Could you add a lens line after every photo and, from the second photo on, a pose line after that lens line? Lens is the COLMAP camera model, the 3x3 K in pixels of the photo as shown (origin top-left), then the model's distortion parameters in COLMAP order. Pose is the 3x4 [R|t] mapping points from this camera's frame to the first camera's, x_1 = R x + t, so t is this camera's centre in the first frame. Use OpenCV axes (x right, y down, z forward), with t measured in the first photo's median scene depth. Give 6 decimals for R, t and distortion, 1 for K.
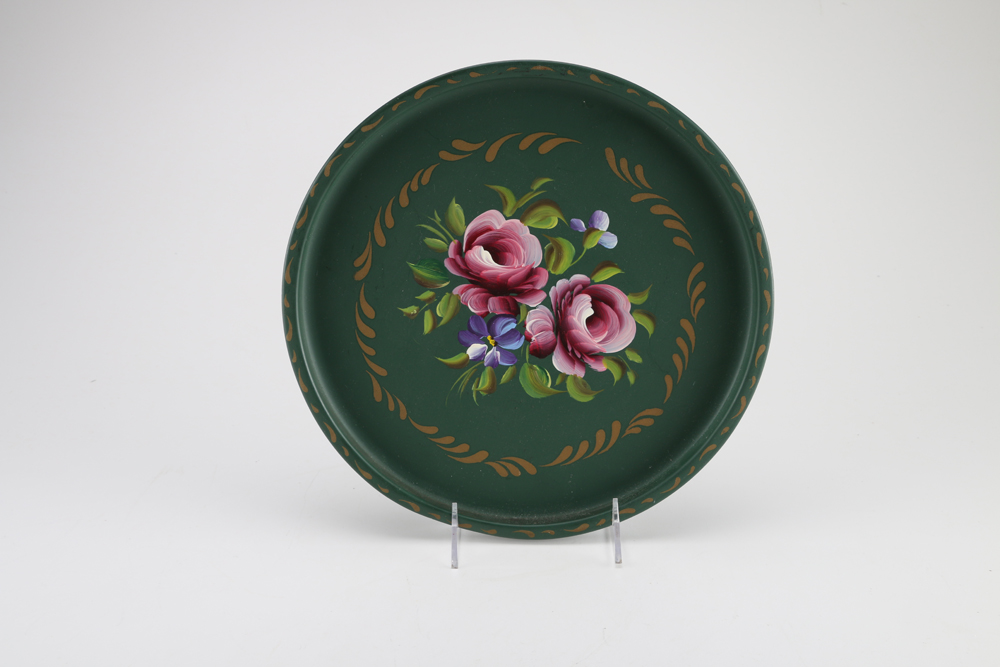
lens RADIAL K [[1255.2, 0, 498.1], [0, 1255.2, 330.3], [0, 0, 1]] dist [-0.066215, 0.000000]
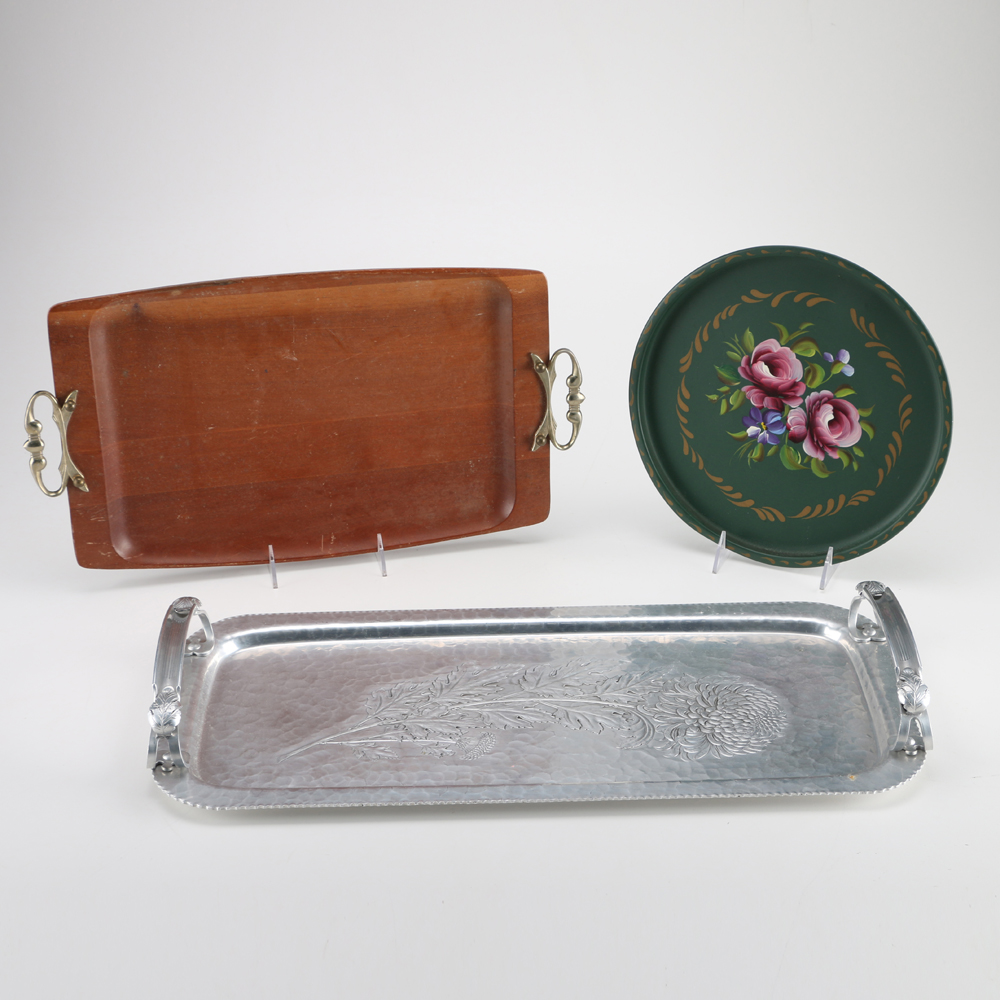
lens RADIAL K [[1629.4, 0, 500.3], [0, 1629.4, 498.9], [0, 0, 1]] dist [-0.080110, 0.000000]
pose [[0.922214, 0.167971, -0.348292, 0.390071], [-0.136112, 0.984089, 0.114200, -0.083613], [0.361933, -0.057910, 0.930404, -0.890886]]
